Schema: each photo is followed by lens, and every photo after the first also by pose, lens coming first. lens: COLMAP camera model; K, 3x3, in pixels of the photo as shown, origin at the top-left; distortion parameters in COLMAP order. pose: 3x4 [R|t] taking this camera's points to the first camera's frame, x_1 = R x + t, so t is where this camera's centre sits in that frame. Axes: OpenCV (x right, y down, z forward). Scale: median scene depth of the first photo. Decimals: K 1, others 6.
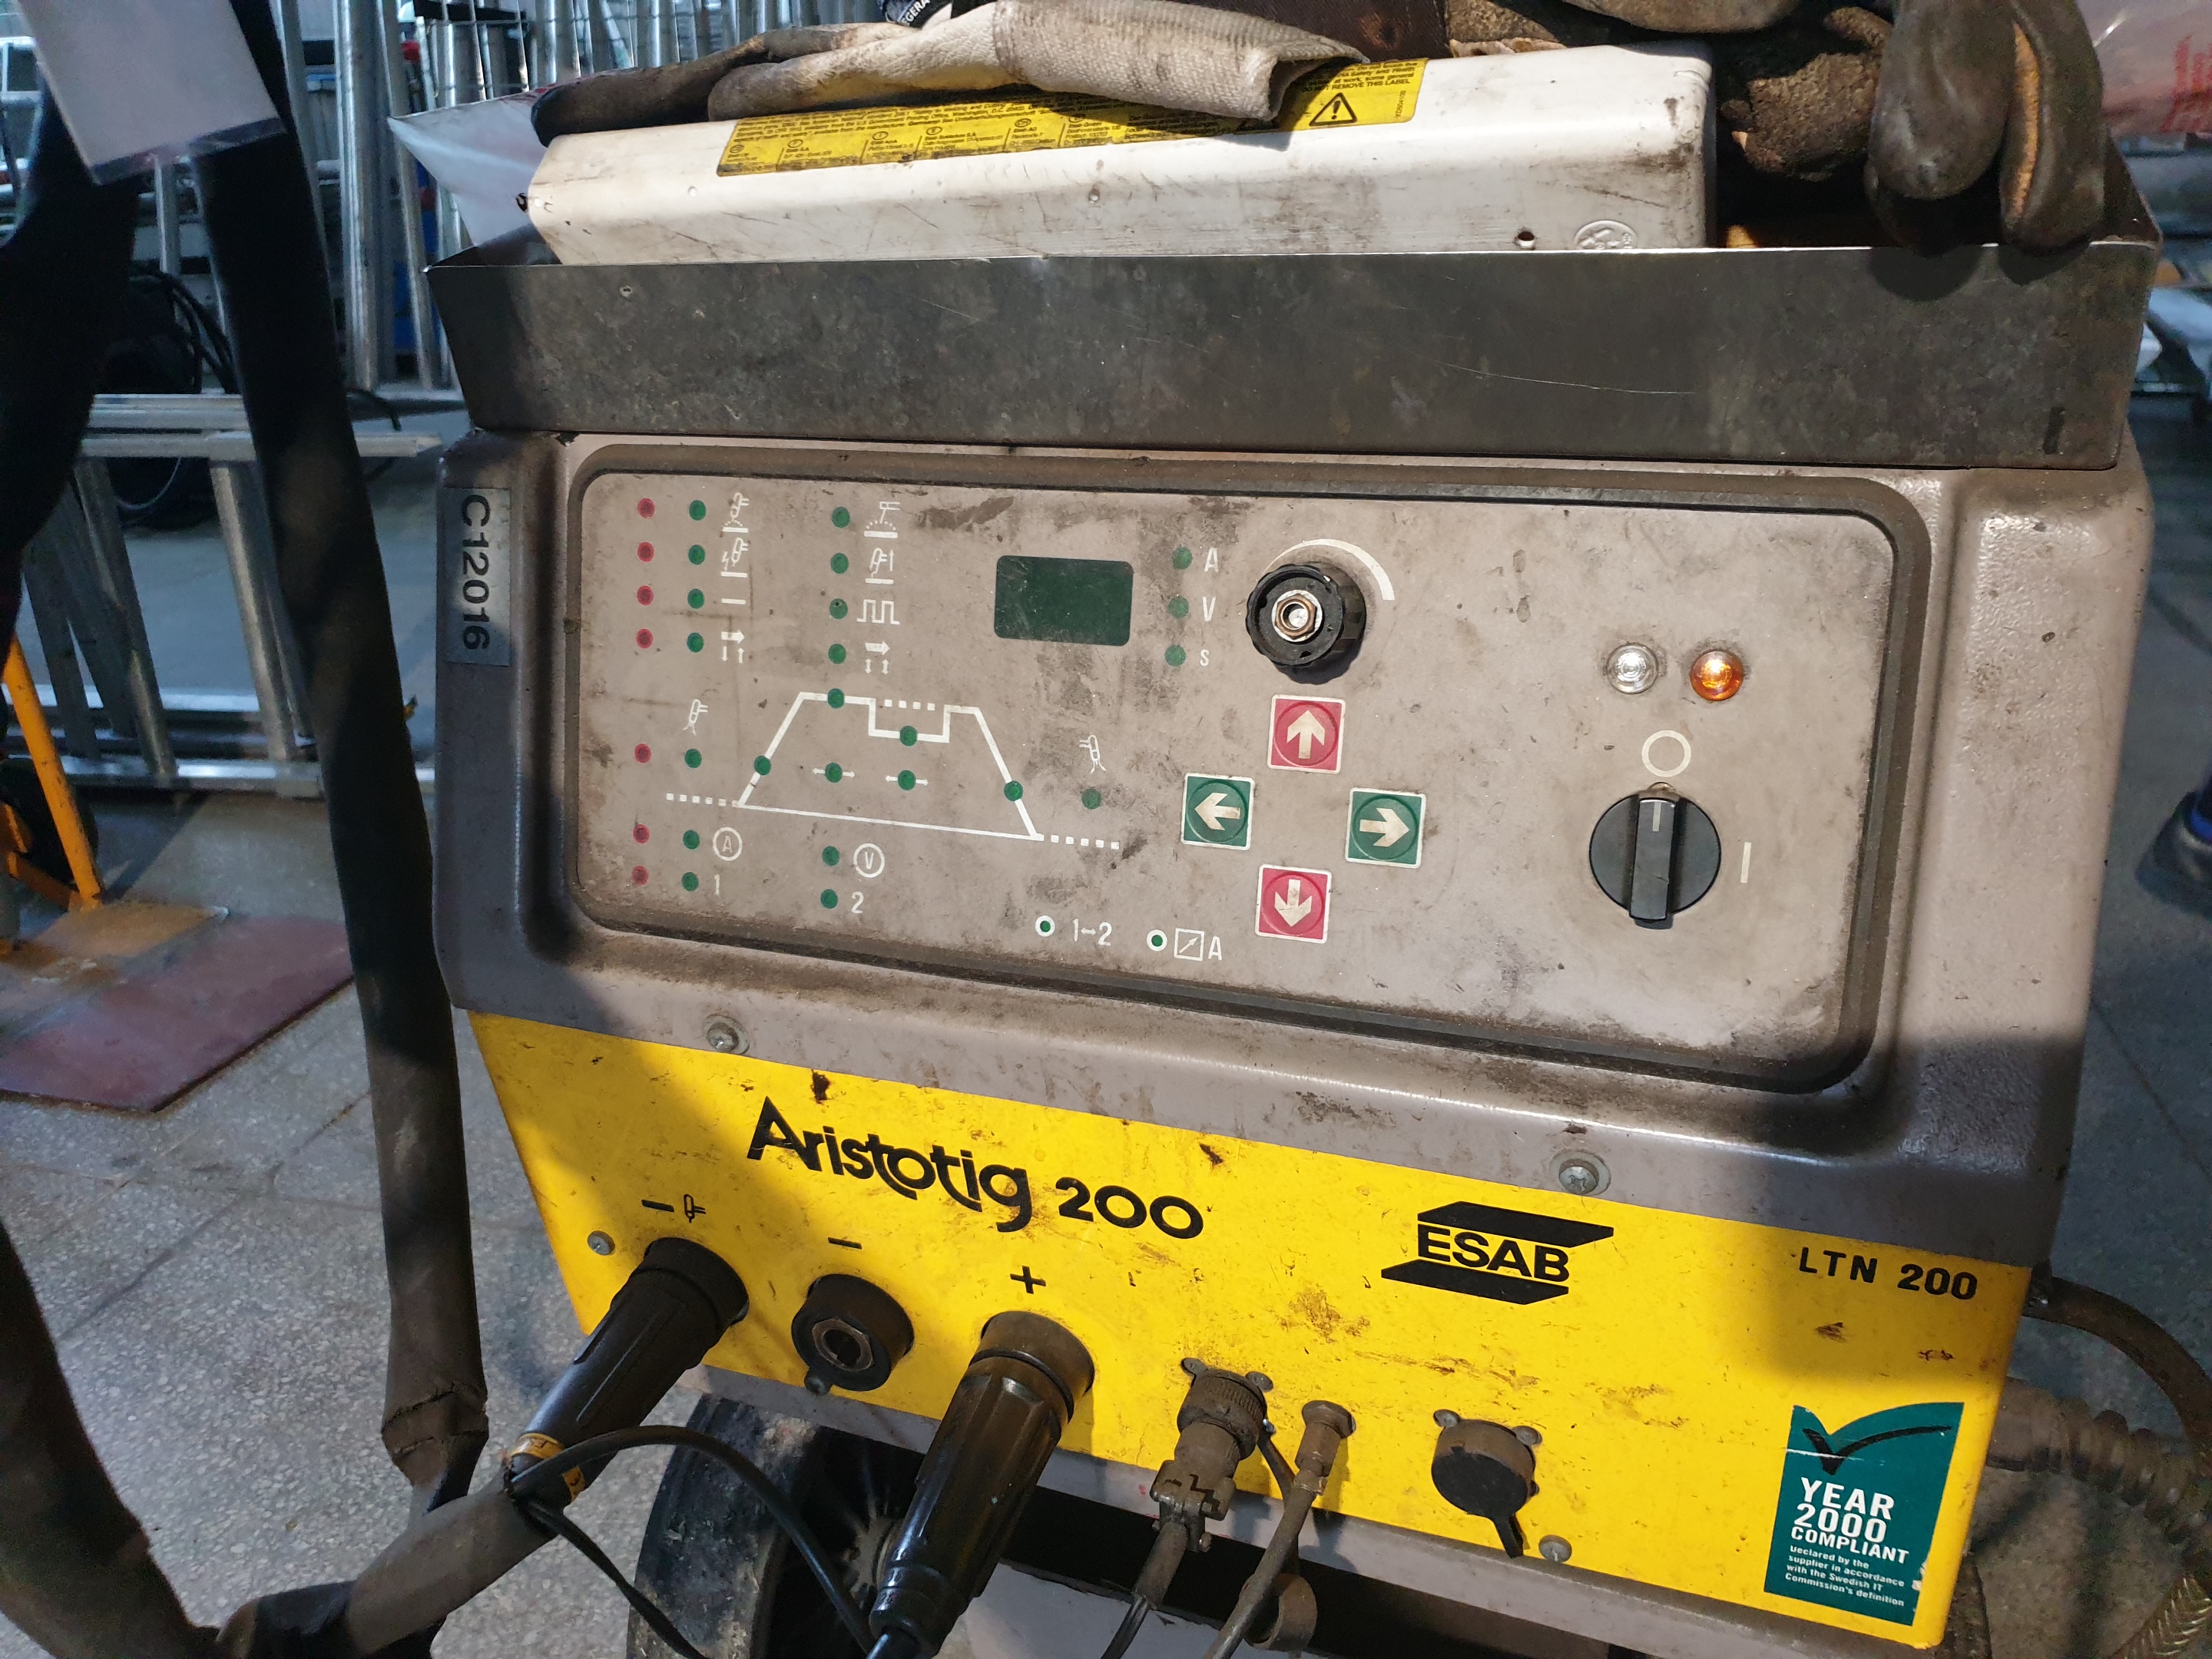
lens RADIAL K [[1655.5, 0, 1092.0], [0, 1655.5, 823.1], [0, 0, 1]] dist [0.075101, -0.098248]
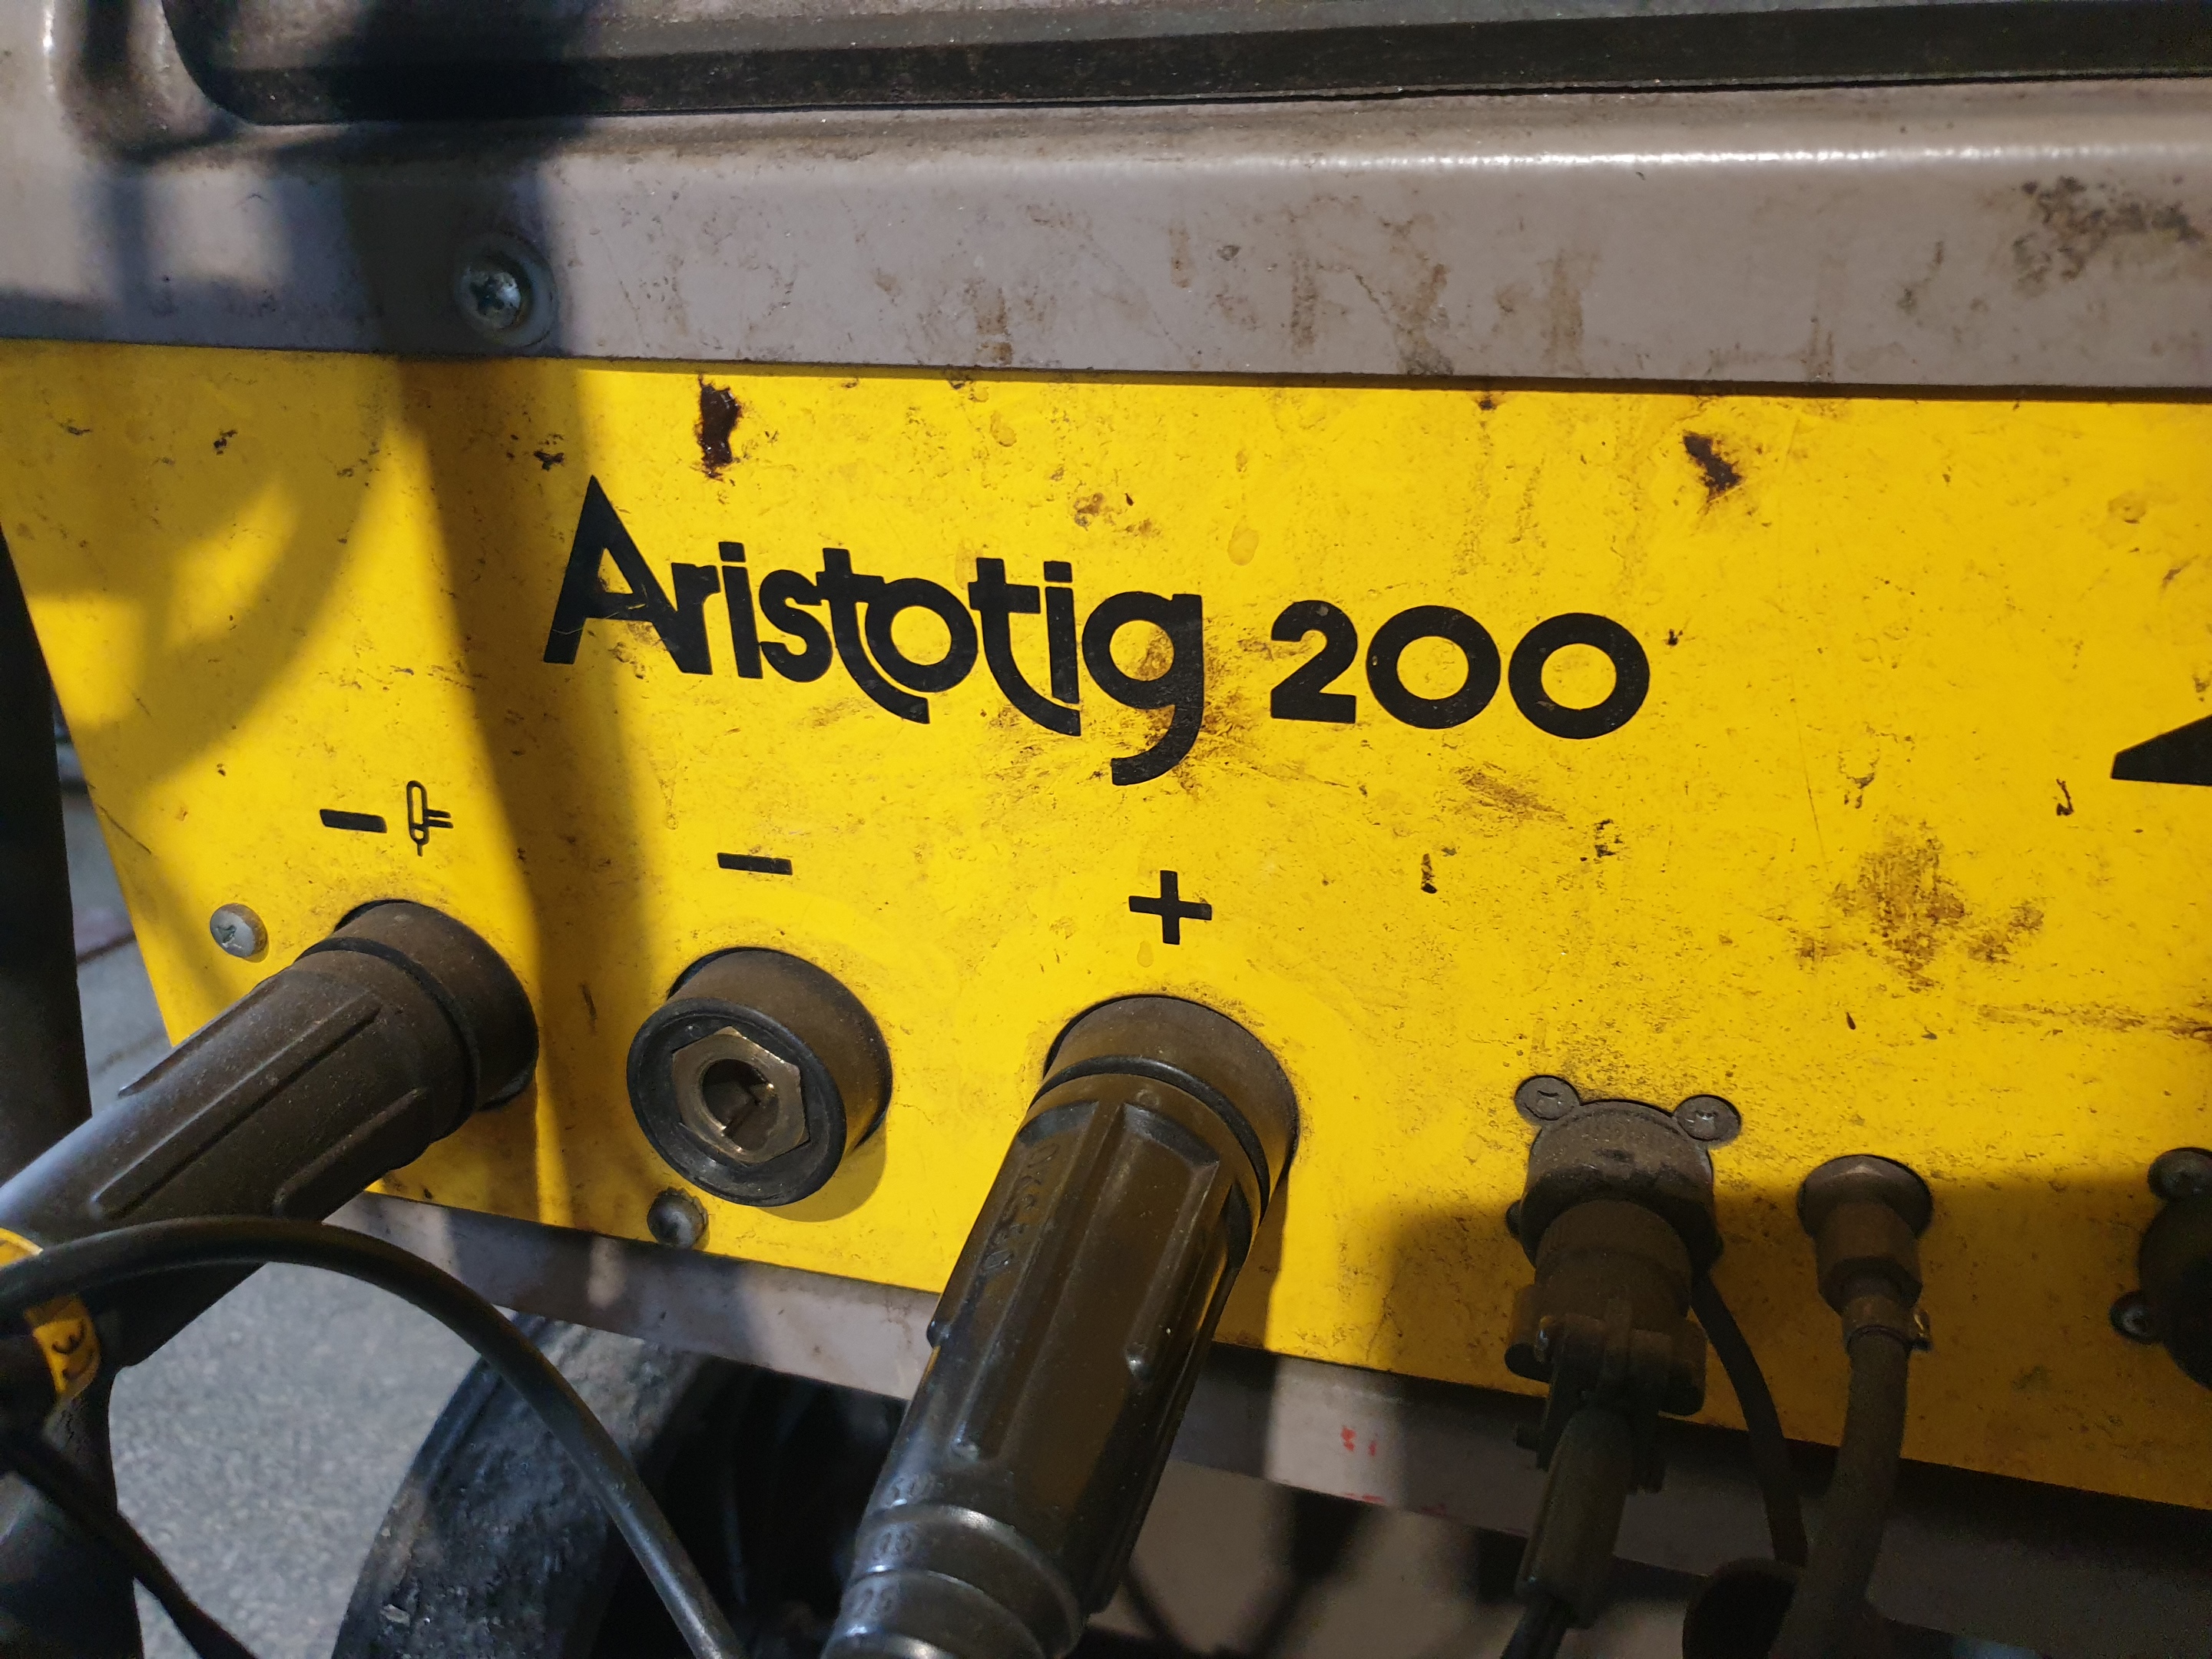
lens RADIAL K [[1655.5, 0, 1092.0], [0, 1655.5, 823.1], [0, 0, 1]] dist [0.075101, -0.098248]
pose [[0.996119, 0.025896, 0.084119, -0.106573], [-0.018217, 0.995701, -0.090815, 0.318584], [-0.086109, 0.088930, 0.992309, 0.605593]]
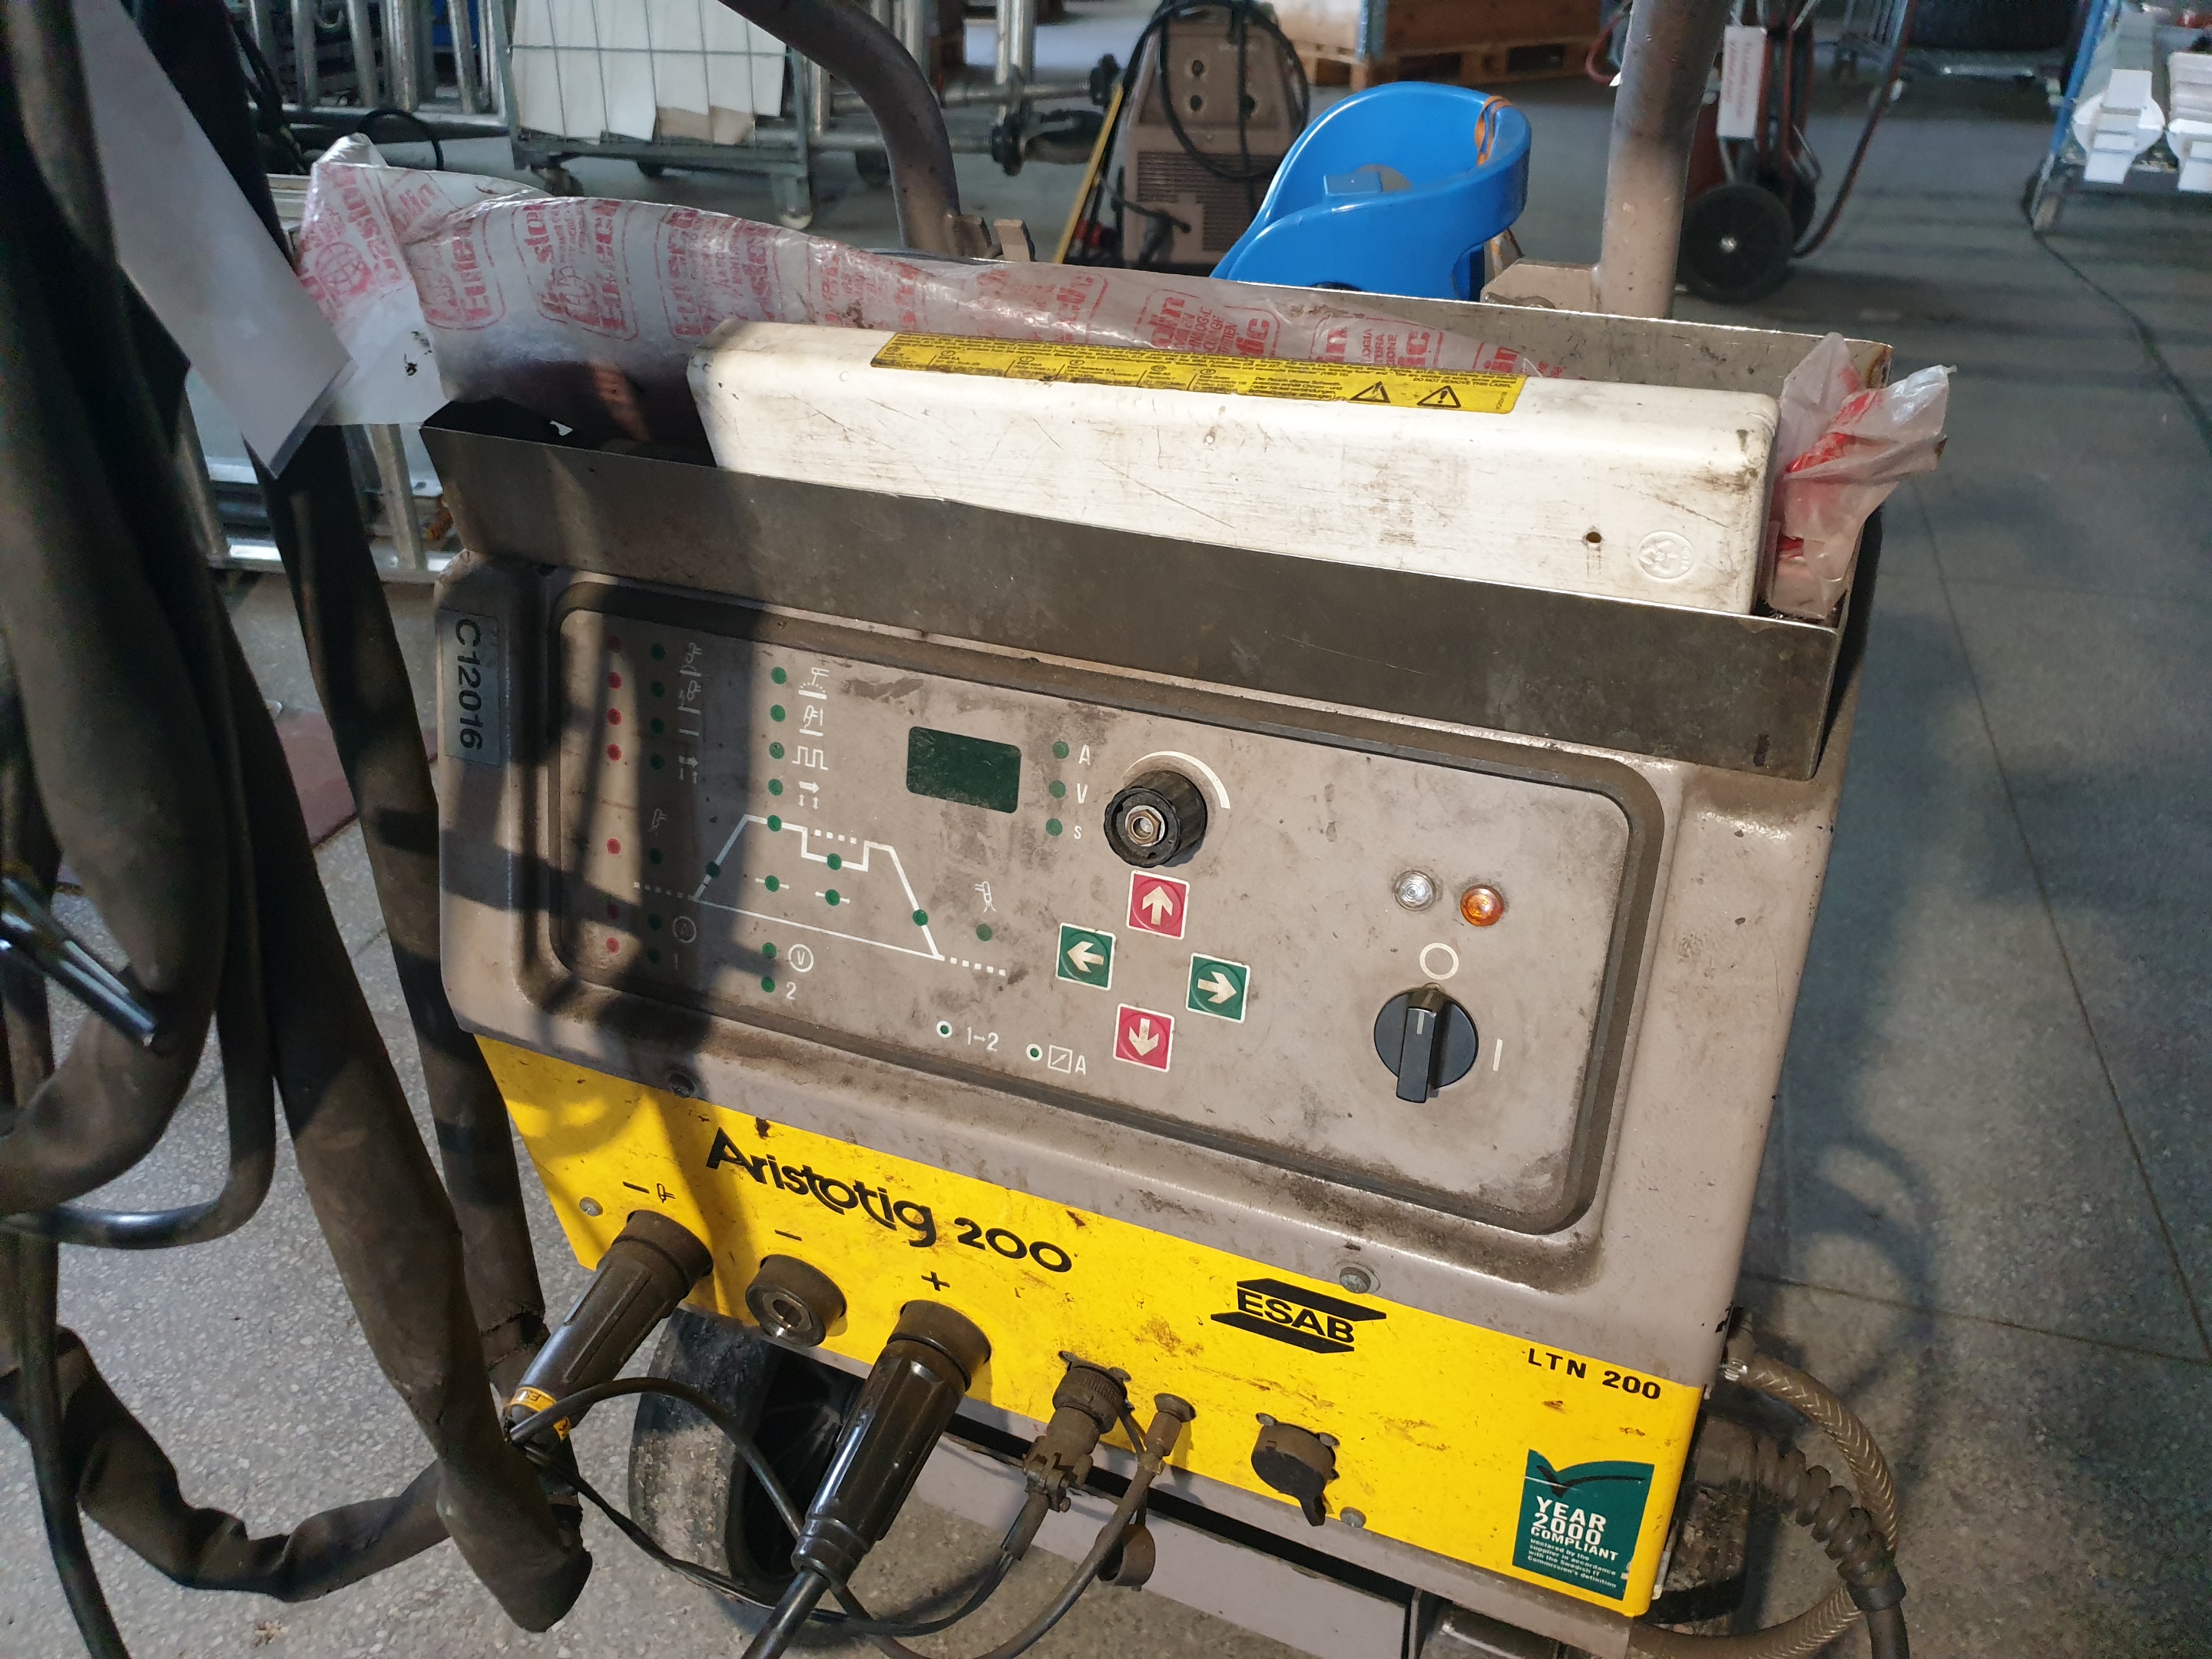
lens RADIAL K [[1647.1, 0, 1109.8], [0, 1647.1, 794.6], [0, 0, 1]] dist [0.132480, -0.244017]
pose [[0.998972, 0.041641, -0.017901, 0.103333], [-0.038439, 0.987591, 0.152269, -0.286048], [0.024019, -0.151424, 0.988177, -0.147428]]
